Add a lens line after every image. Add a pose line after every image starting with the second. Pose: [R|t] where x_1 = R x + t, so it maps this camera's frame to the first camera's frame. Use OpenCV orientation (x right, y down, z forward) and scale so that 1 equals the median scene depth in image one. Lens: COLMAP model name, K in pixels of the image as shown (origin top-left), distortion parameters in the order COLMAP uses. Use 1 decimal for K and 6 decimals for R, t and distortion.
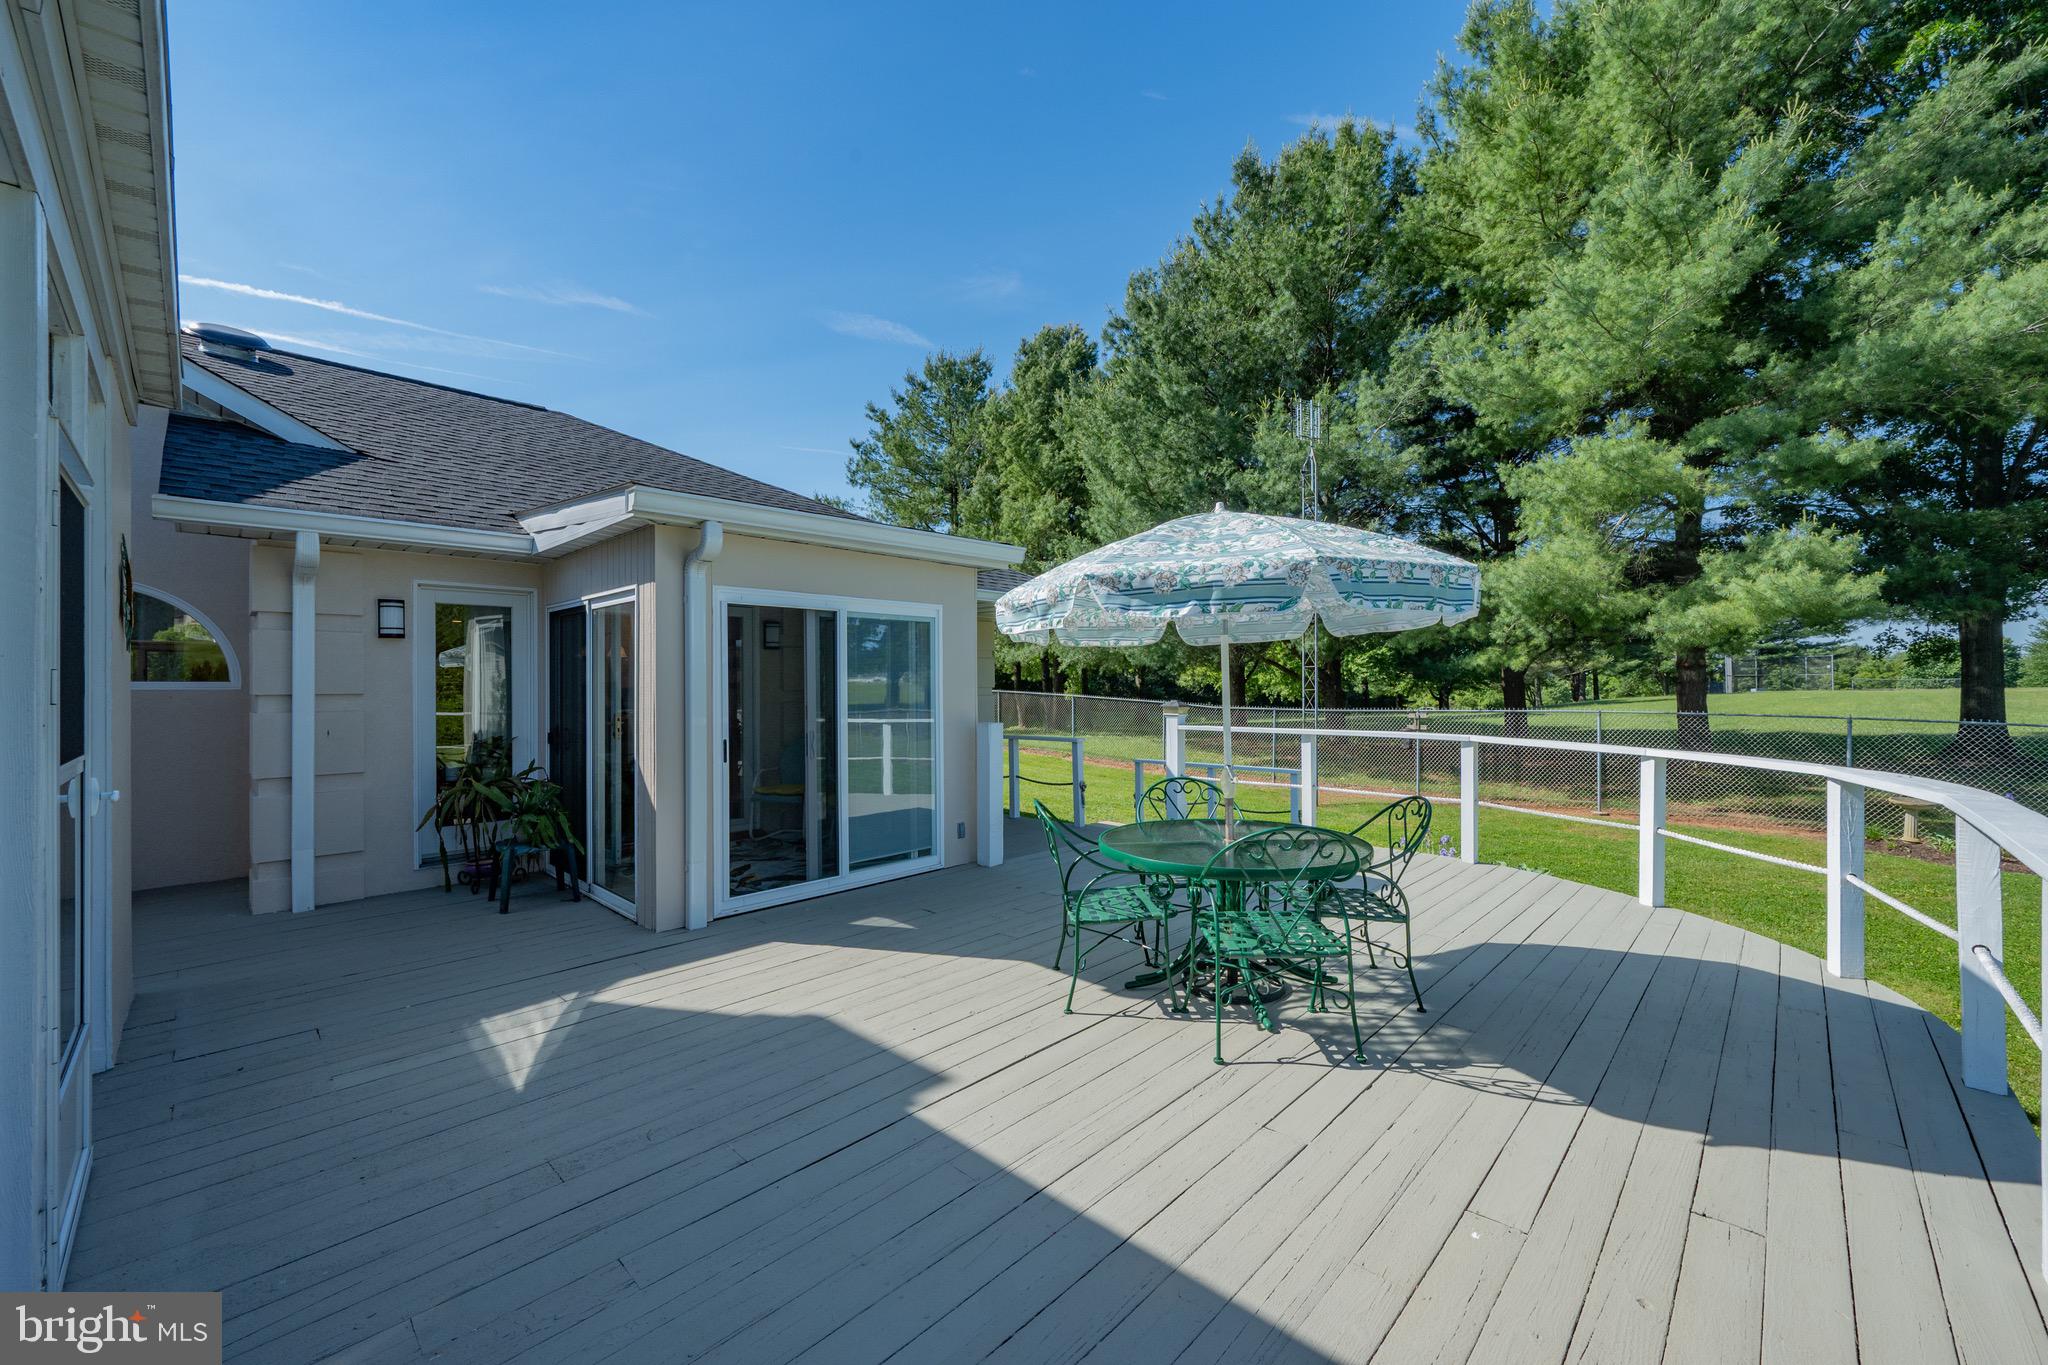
lens RADIAL K [[812.0, 0, 1021.8], [0, 812.0, 685.2], [0, 0, 1]] dist [0.000196, 0.000117]
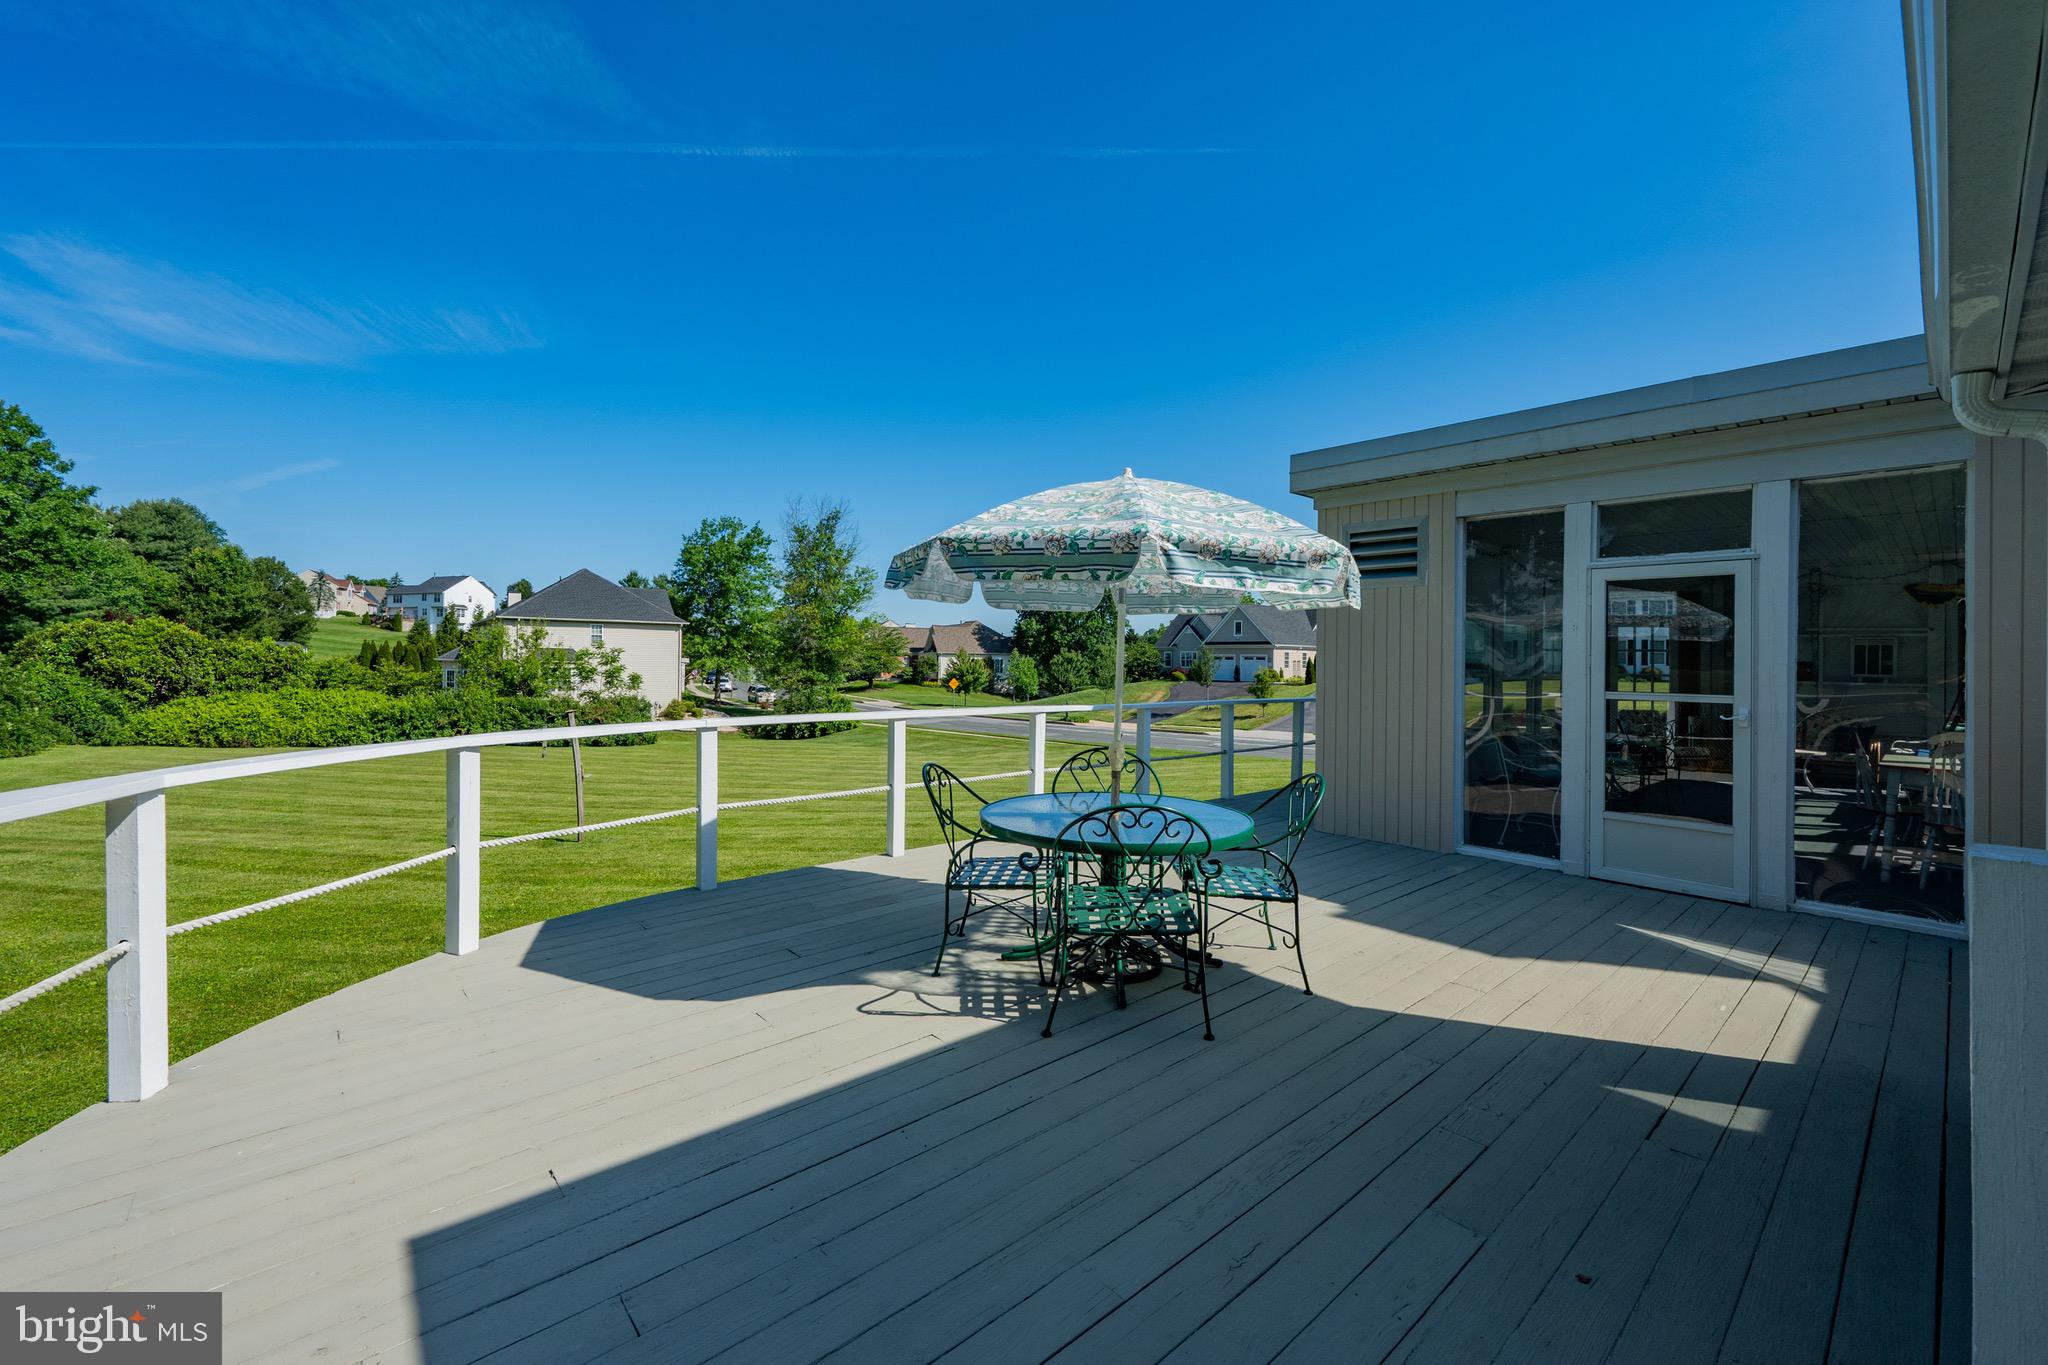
lens RADIAL K [[821.0, 0, 1015.7], [0, 821.0, 689.5], [0, 0, 1]] dist [-0.001677, -0.000158]
pose [[-0.996081, -0.012394, 0.087577, 0.044721], [-0.009312, 0.999326, 0.035515, 0.001163], [-0.087958, 0.034560, -0.995524, 0.303841]]
